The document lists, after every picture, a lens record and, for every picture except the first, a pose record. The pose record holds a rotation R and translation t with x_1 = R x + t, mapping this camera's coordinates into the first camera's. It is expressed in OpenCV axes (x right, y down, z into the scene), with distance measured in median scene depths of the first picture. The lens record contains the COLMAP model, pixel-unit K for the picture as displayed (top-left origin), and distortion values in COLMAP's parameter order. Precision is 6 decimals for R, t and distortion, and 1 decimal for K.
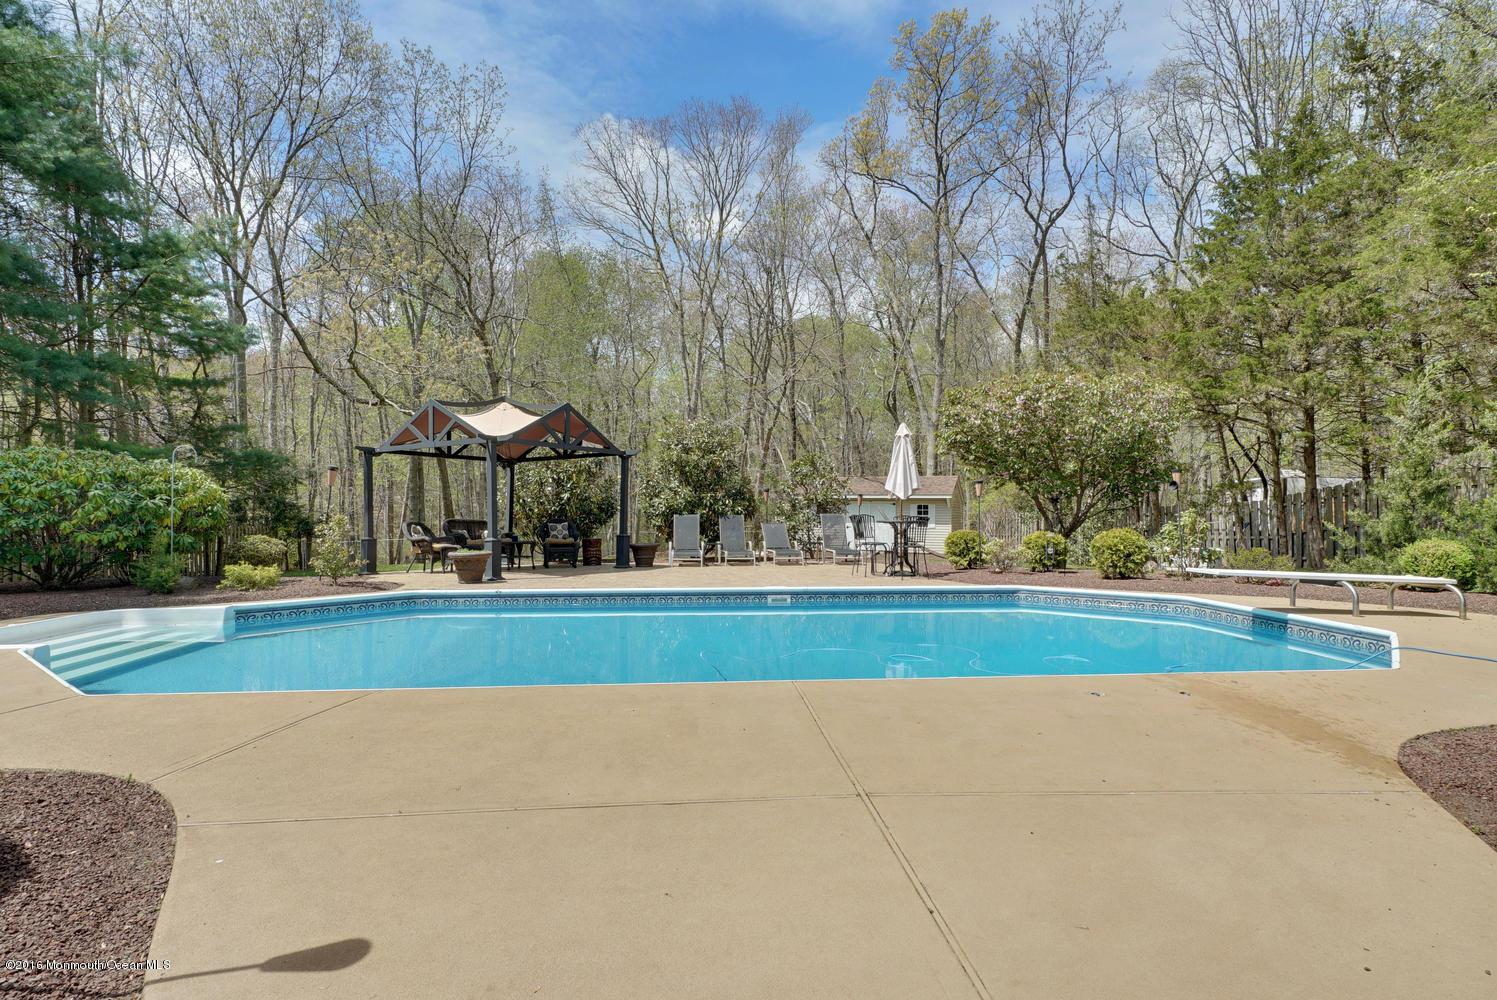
lens RADIAL K [[769.2, 0, 752.9], [0, 769.2, 486.4], [0, 0, 1]] dist [0.009002, -0.003714]
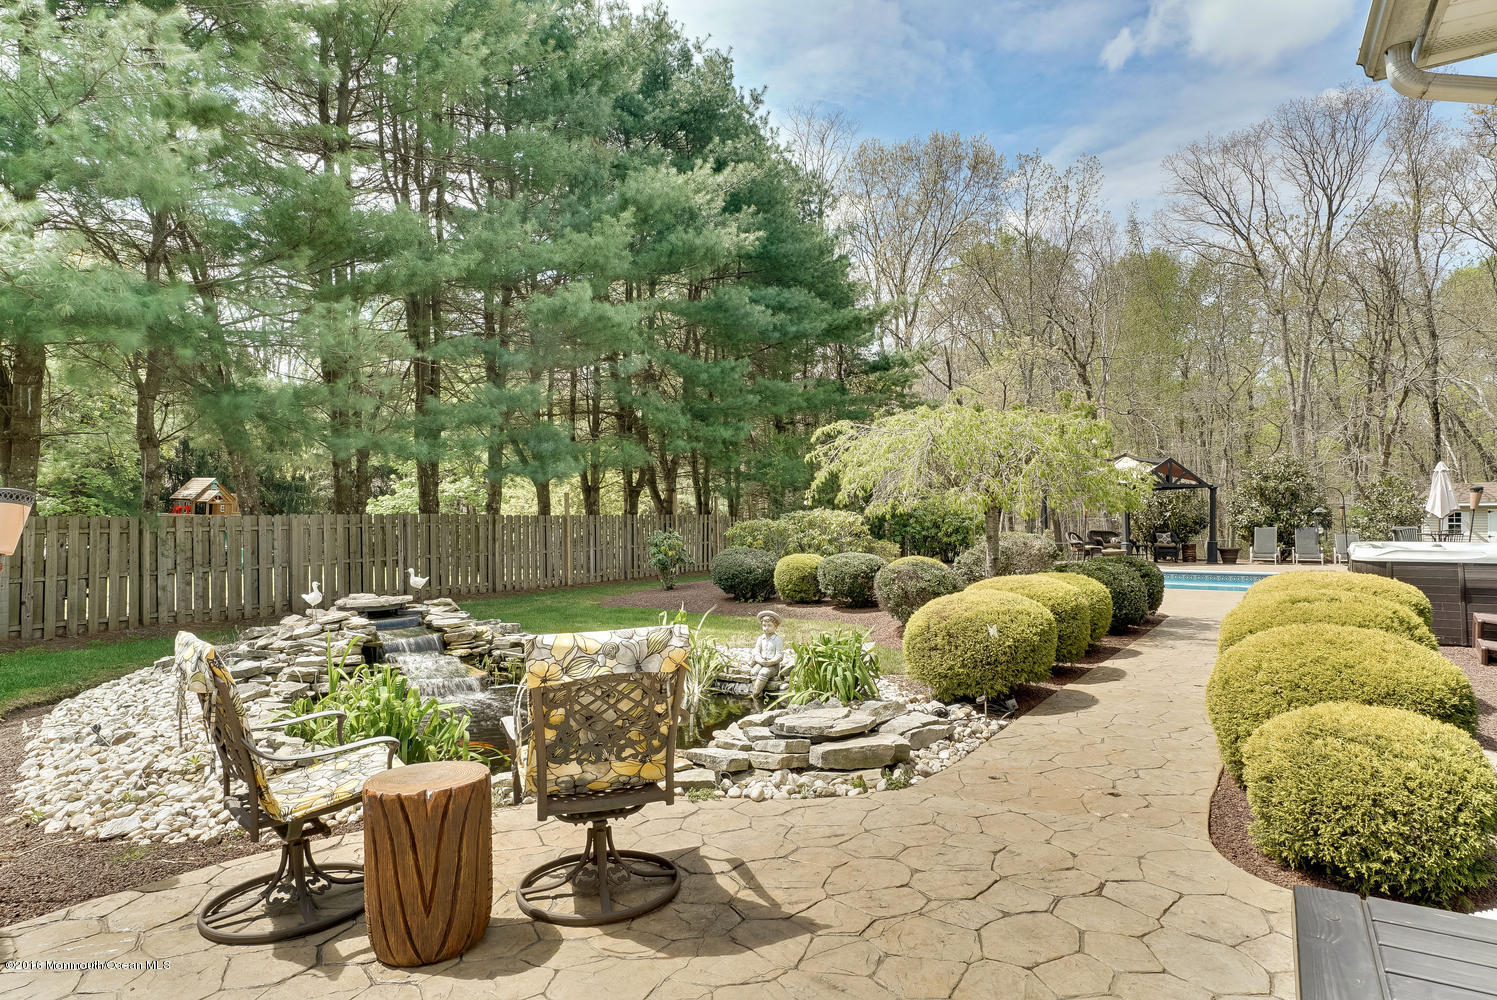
lens RADIAL K [[858.9, 0, 743.5], [0, 858.9, 503.8], [0, 0, 1]] dist [0.002456, 0.003292]
pose [[0.776502, -0.014563, -0.629947, 0.150626], [0.027931, 0.999546, 0.011321, -0.046081], [0.629496, -0.026386, 0.776556, -0.734846]]
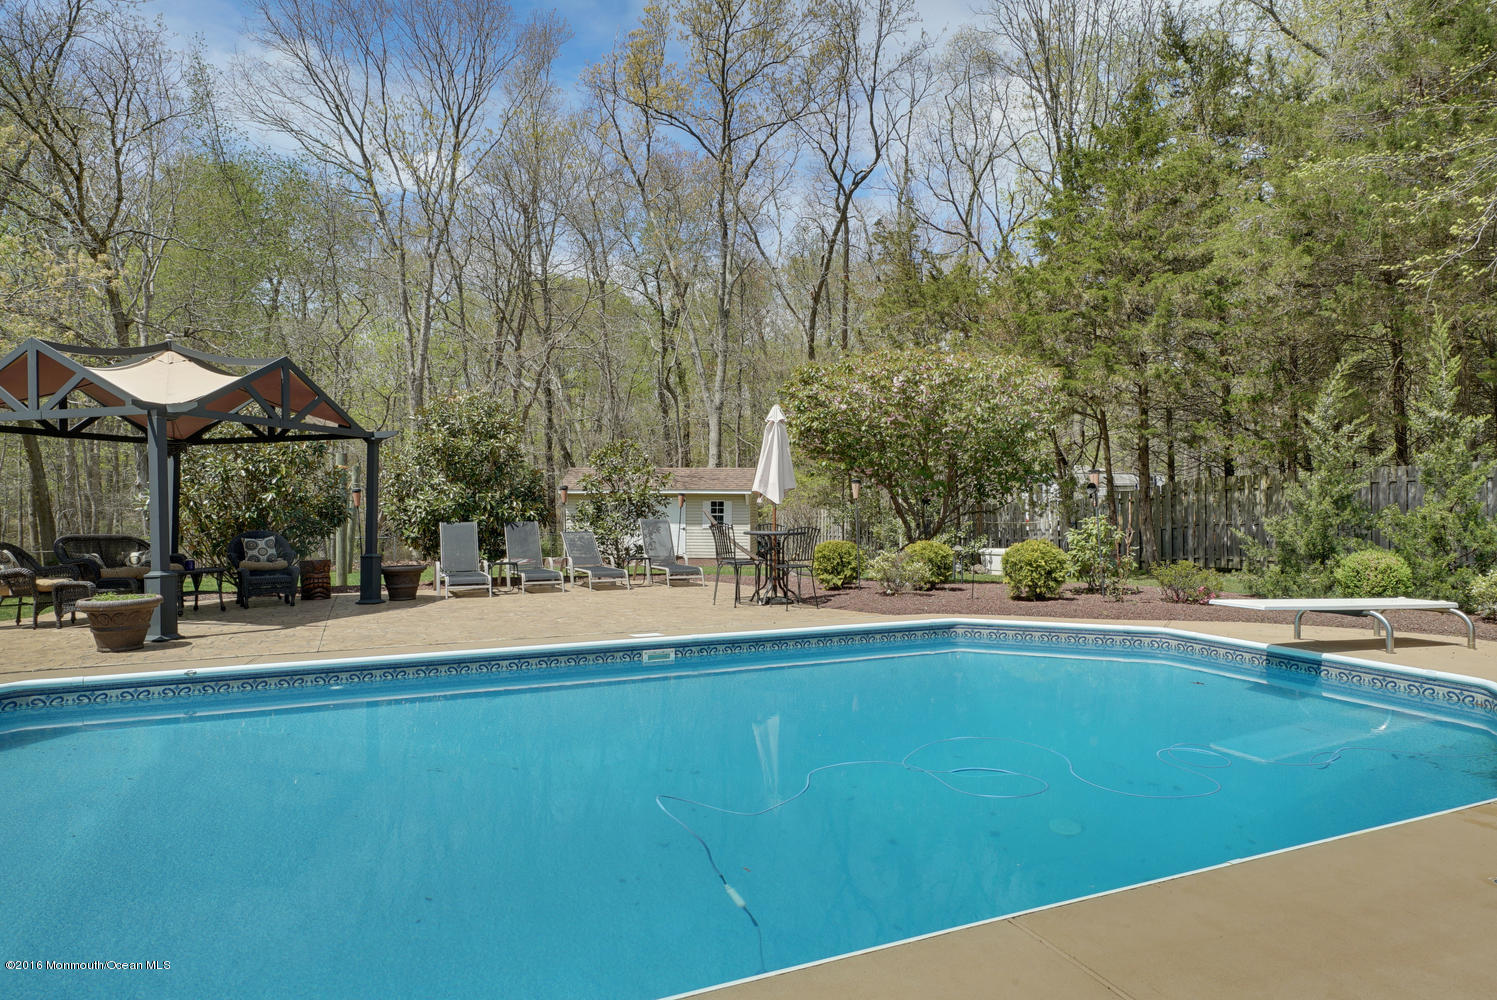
lens RADIAL K [[858.9, 0, 750.5], [0, 858.9, 494.6], [0, 0, 1]] dist [0.002456, 0.003292]
pose [[0.949655, -0.000112, 0.313299, -0.076487], [-0.007136, 0.999733, 0.021987, -0.008719], [-0.313218, -0.023115, 0.949400, 0.147427]]
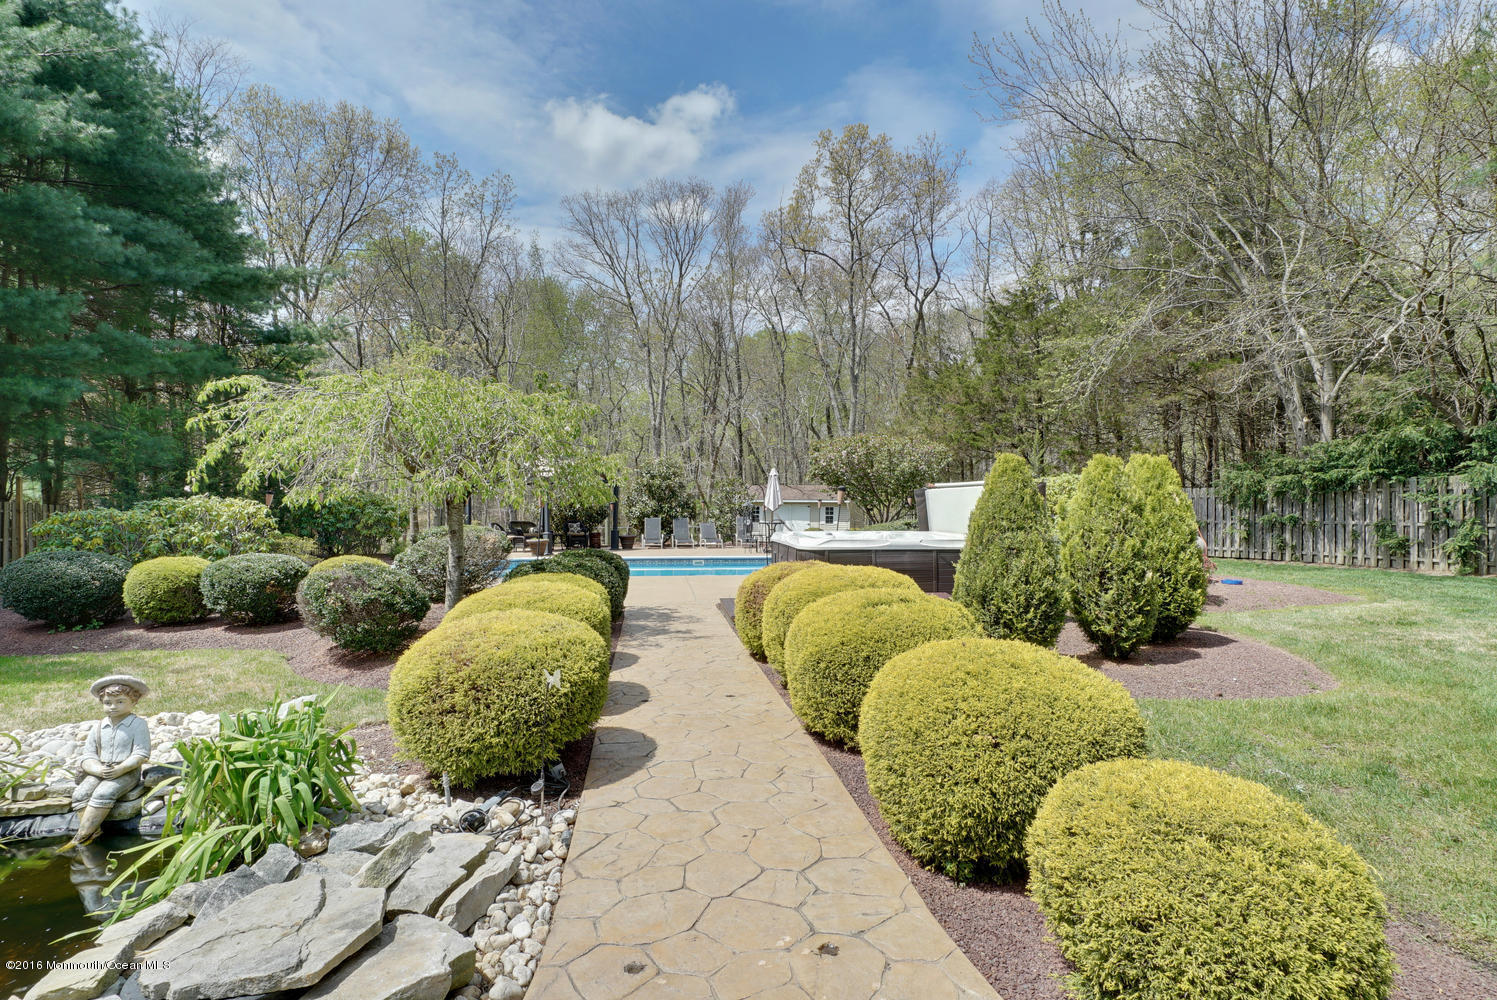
lens RADIAL K [[769.2, 0, 748.6], [0, 769.2, 499.9], [0, 0, 1]] dist [0.009002, -0.003714]
pose [[0.999249, 0.002242, 0.038673, 0.051311], [-0.003243, 0.999661, 0.025846, -0.042091], [-0.038602, -0.025952, 0.998918, -0.609286]]
